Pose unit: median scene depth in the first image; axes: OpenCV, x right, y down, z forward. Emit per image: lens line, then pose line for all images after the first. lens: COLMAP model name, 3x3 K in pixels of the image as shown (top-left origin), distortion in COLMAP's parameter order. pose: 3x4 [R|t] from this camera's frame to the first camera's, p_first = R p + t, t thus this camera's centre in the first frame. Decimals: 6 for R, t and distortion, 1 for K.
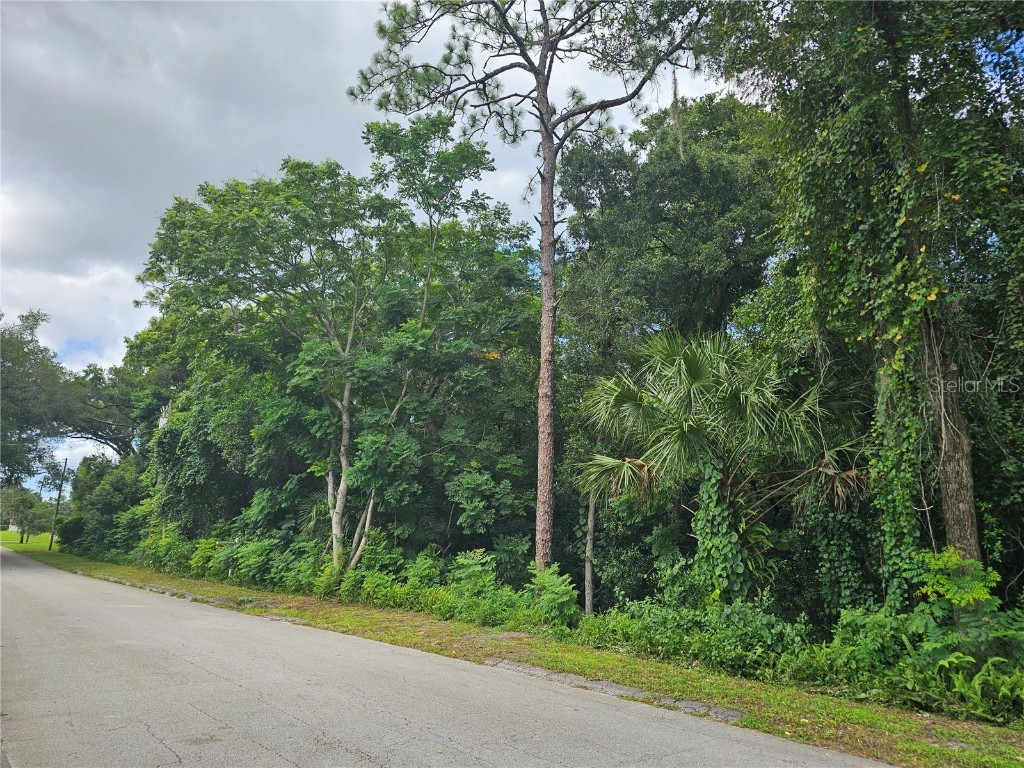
lens RADIAL K [[680.9, 0, 512.0], [0, 680.9, 384.0], [0, 0, 1]] dist [0.073682, -0.067134]
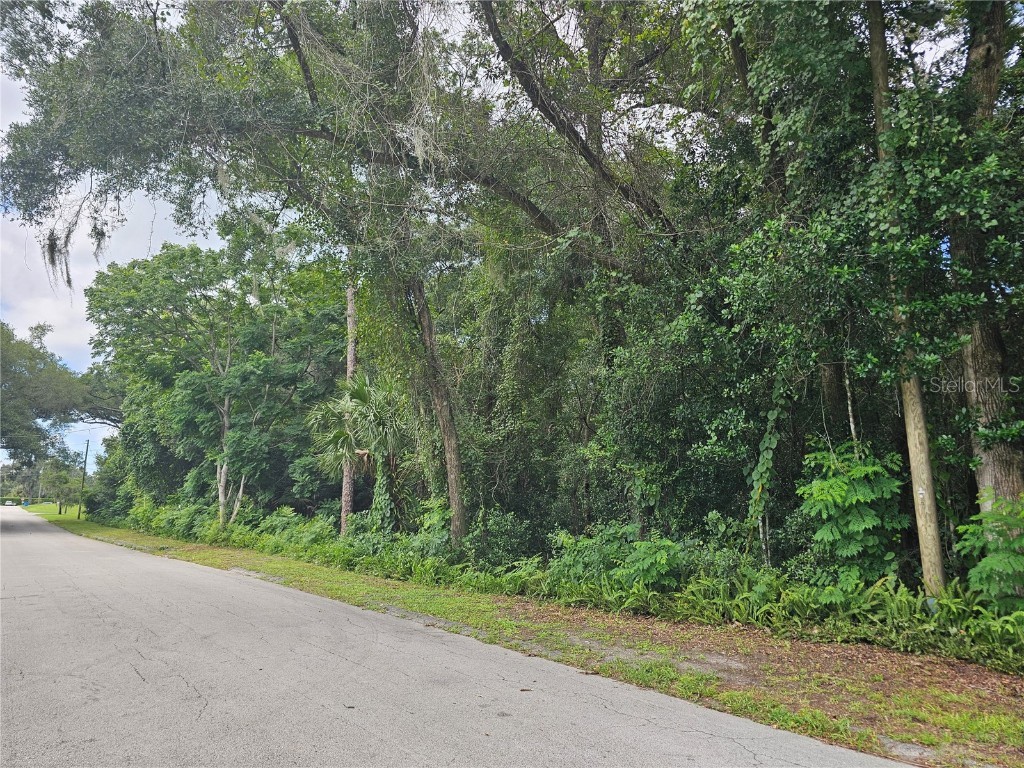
lens RADIAL K [[680.9, 0, 512.0], [0, 680.9, 384.0], [0, 0, 1]] dist [0.073682, -0.067134]
pose [[0.998367, -0.026002, -0.050867, 0.334620], [0.028415, 0.998477, 0.047288, -0.057433], [0.049560, -0.048656, 0.997585, -0.302843]]
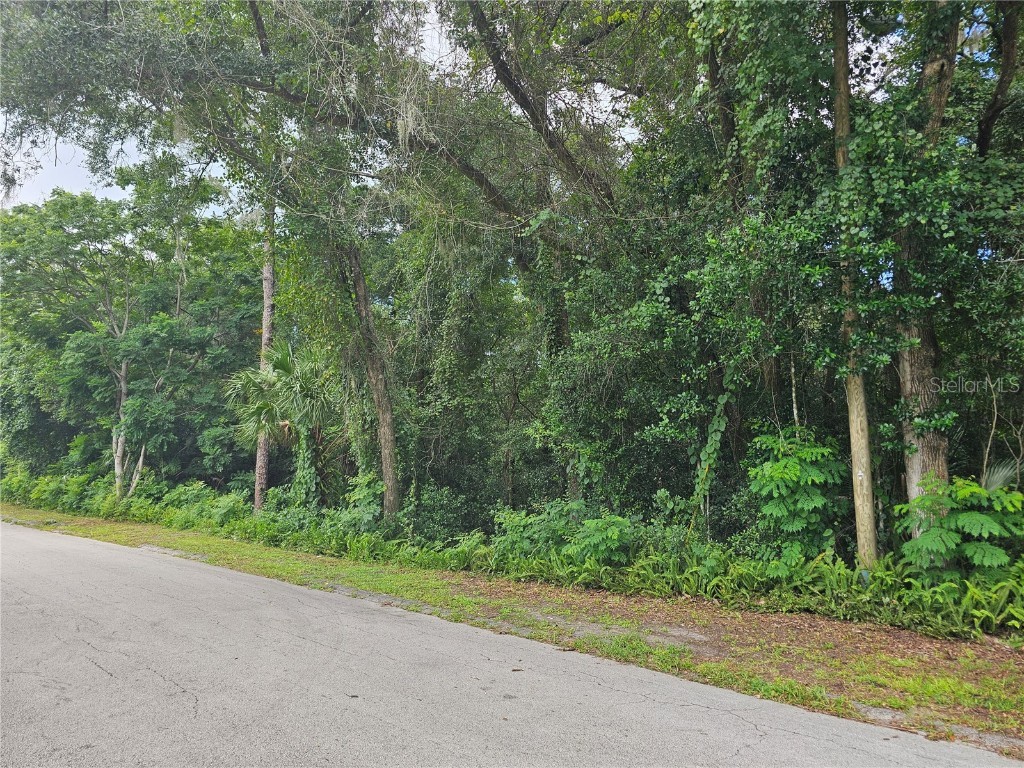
lens RADIAL K [[680.9, 0, 512.0], [0, 680.9, 384.0], [0, 0, 1]] dist [0.073682, -0.067134]
pose [[0.995532, -0.001421, 0.094412, 0.296388], [-0.007466, 0.995572, 0.093707, -0.064158], [-0.094127, -0.093993, 0.991113, -0.300754]]
